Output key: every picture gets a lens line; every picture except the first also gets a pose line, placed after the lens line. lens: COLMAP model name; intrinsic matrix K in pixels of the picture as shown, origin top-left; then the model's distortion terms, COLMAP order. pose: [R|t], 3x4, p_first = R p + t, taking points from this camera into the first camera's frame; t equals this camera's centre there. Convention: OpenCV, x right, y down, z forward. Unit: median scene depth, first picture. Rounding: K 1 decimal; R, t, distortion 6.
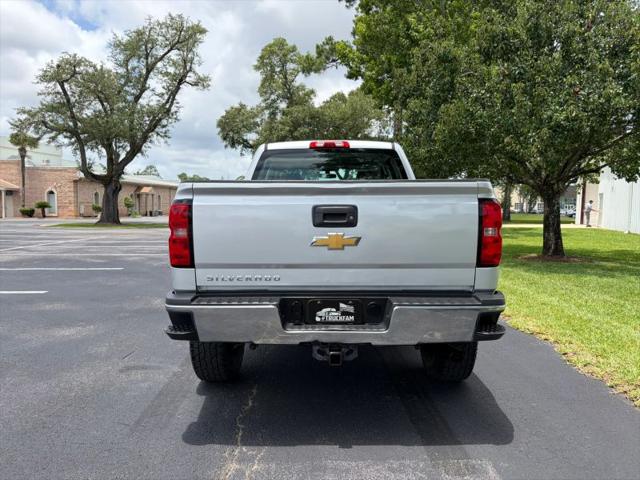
lens RADIAL K [[484.9, 0, 320.0], [0, 484.9, 240.0], [0, 0, 1]] dist [0.010873, -0.011810]
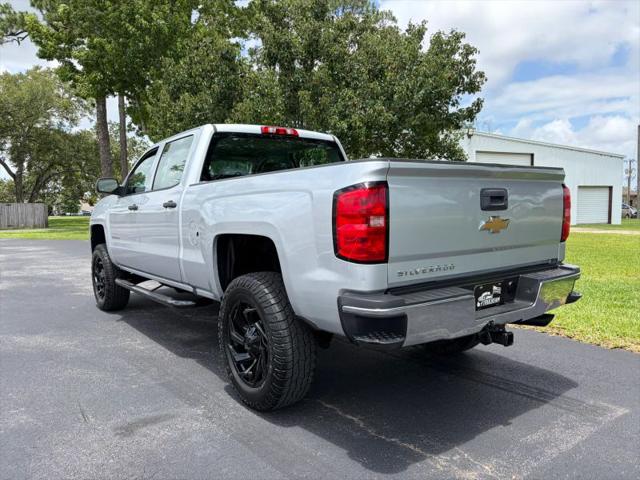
lens RADIAL K [[484.9, 0, 320.0], [0, 484.9, 240.0], [0, 0, 1]] dist [0.010873, -0.011810]
pose [[0.801948, -0.055097, 0.594848, -0.473797], [0.057684, 0.998227, 0.014692, -0.000761], [-0.594602, 0.022531, 0.803704, 0.220460]]
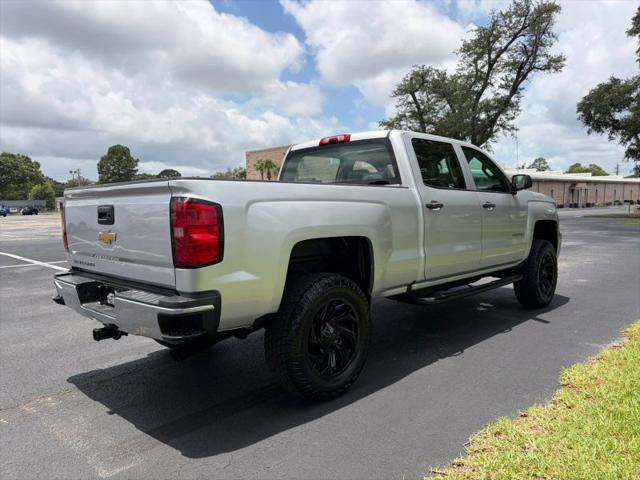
lens RADIAL K [[484.9, 0, 320.0], [0, 484.9, 240.0], [0, 0, 1]] dist [0.010873, -0.011810]
pose [[0.725419, 0.033467, -0.687493, 0.668986], [-0.026161, 0.999436, 0.021048, -0.015235], [0.687810, 0.002717, 0.725886, 0.274171]]
